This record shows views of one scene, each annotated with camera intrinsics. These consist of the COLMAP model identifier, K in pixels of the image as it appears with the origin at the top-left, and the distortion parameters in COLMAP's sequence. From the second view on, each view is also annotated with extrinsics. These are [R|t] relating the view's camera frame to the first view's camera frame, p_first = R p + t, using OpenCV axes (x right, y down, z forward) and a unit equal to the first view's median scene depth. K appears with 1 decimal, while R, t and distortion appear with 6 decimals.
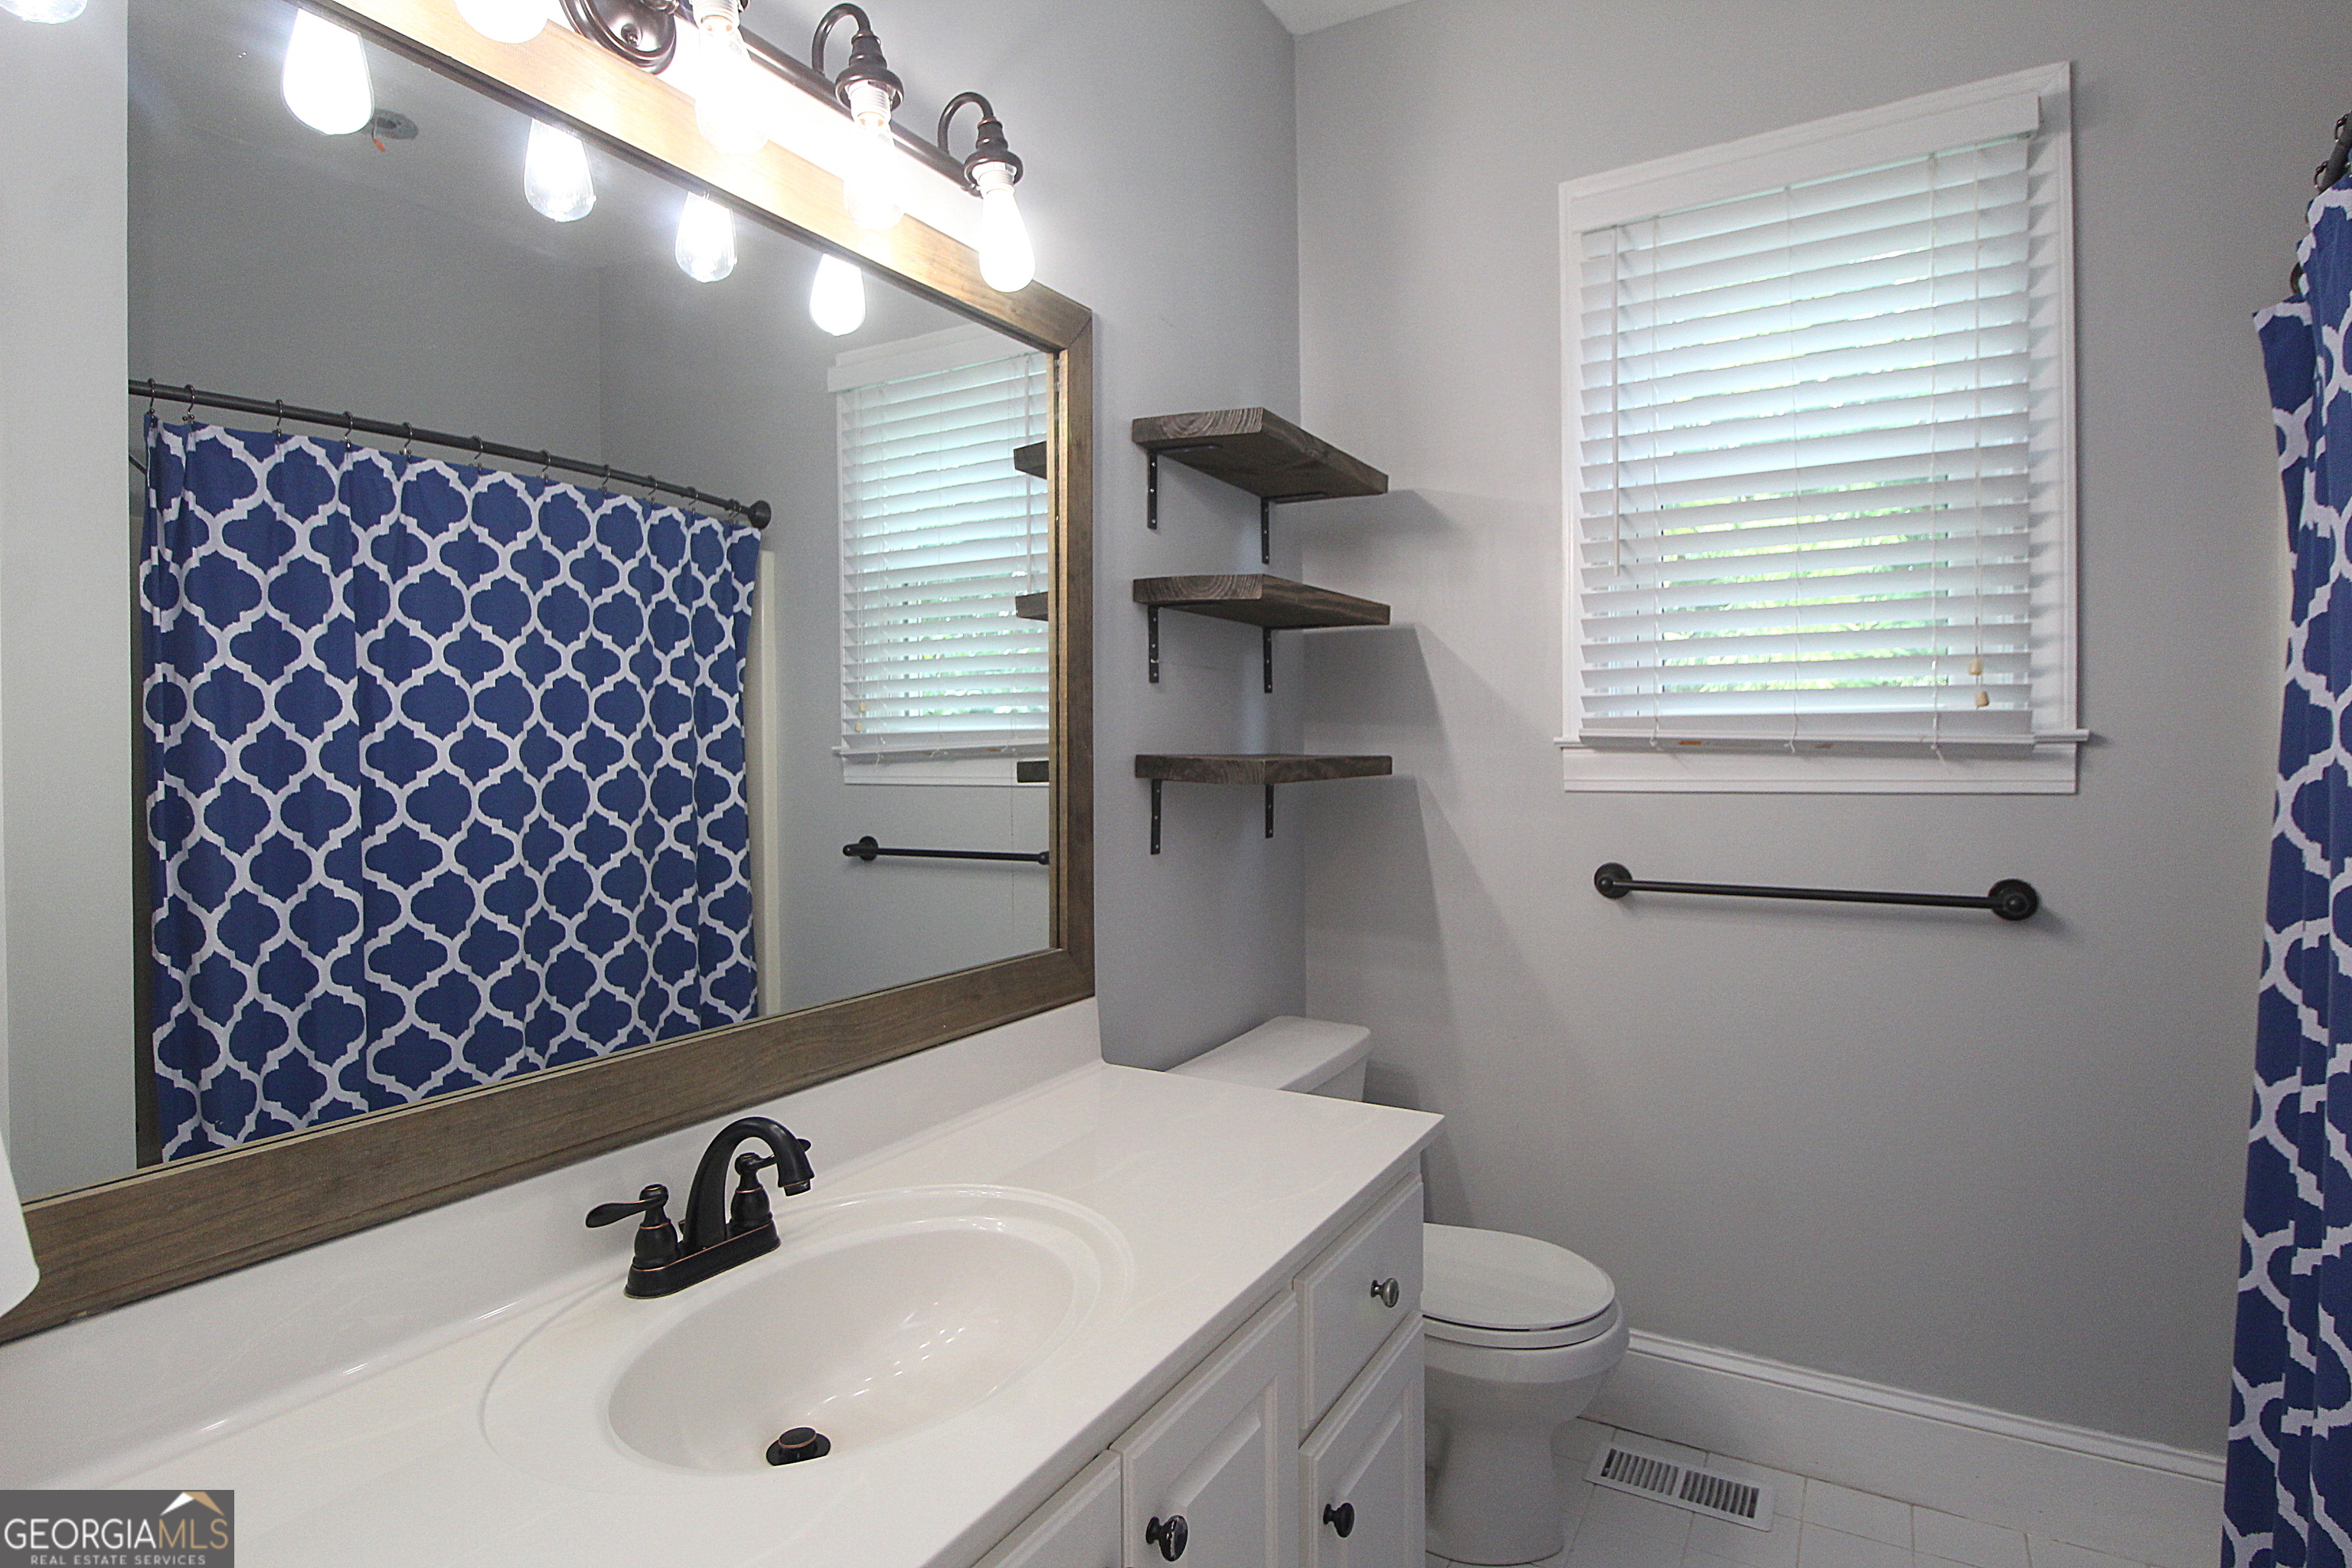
lens RADIAL K [[1243.1, 0, 1157.1], [0, 1243.1, 779.0], [0, 0, 1]] dist [0.010192, -0.013766]
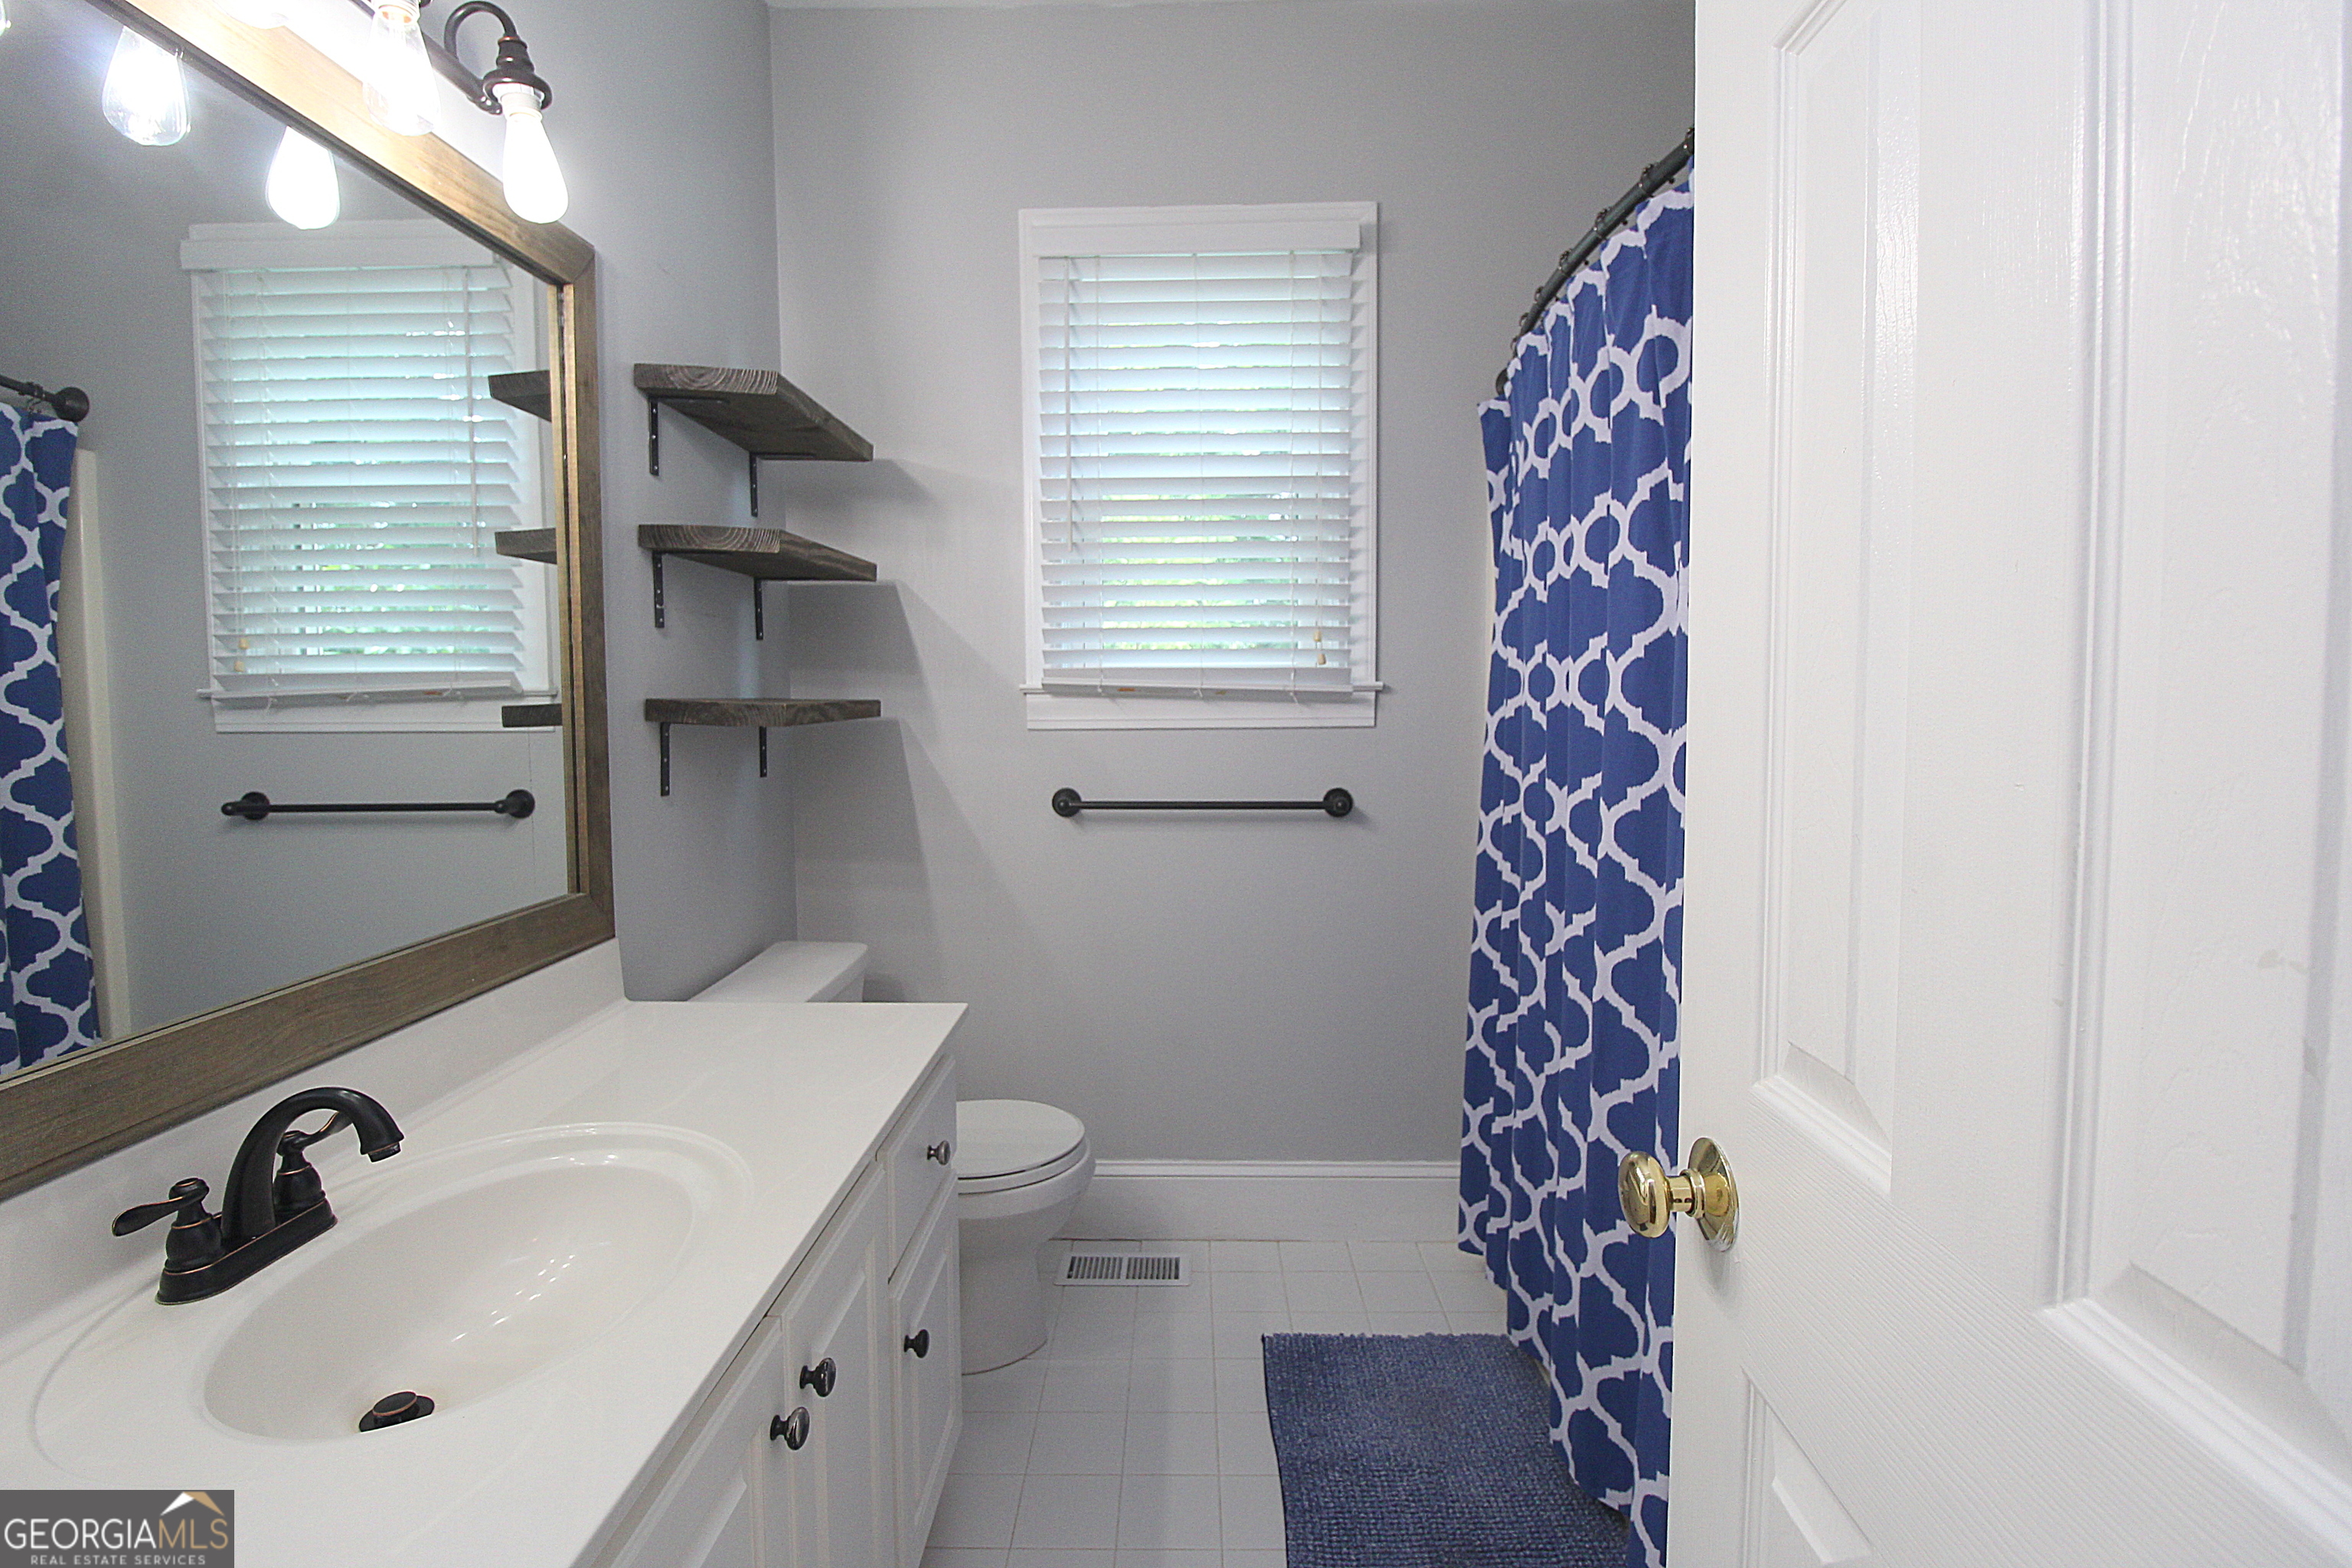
lens RADIAL K [[1146.4, 0, 1176.1], [0, 1146.4, 778.9], [0, 0, 1]] dist [0.002164, -0.007851]
pose [[0.868833, -0.033508, 0.493969, -0.112348], [0.008680, 0.998585, 0.052470, 0.000499], [-0.495028, -0.041300, 0.867895, -0.033965]]
